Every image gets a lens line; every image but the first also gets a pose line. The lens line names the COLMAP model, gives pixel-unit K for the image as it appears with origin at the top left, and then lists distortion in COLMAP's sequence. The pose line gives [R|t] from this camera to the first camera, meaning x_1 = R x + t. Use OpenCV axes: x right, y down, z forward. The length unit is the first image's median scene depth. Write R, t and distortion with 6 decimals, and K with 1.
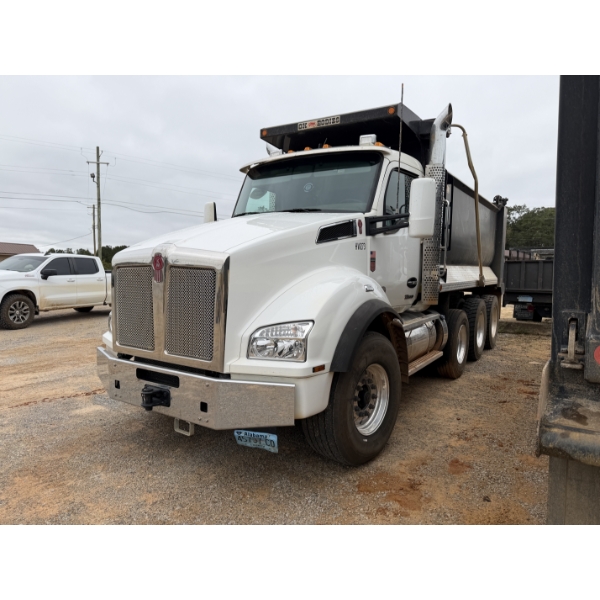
lens RADIAL K [[448.2, 0, 300.0], [0, 448.2, 300.0], [0, 0, 1]] dist [-0.007115, -0.002077]
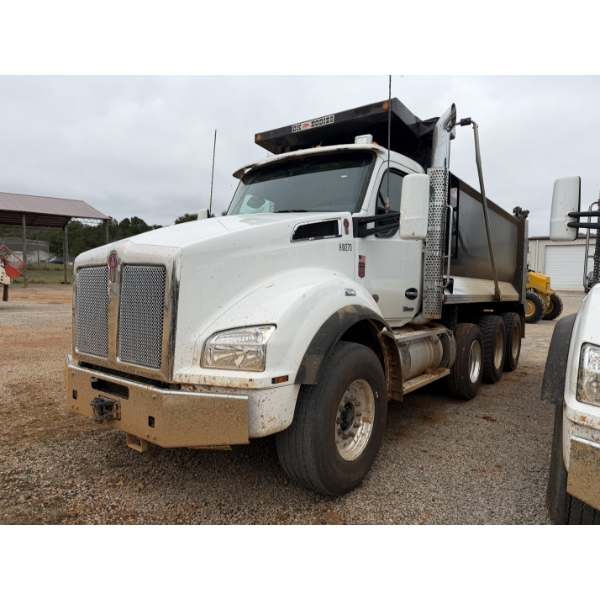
lens RADIAL K [[438.6, 0, 314.5], [0, 438.6, 303.3], [0, 0, 1]] dist [-0.003698, -0.001369]
pose [[0.998649, 0.009195, -0.051146, 0.108198], [-0.011480, 0.998940, -0.044572, 0.029837], [0.050682, 0.045099, 0.997696, 0.102153]]
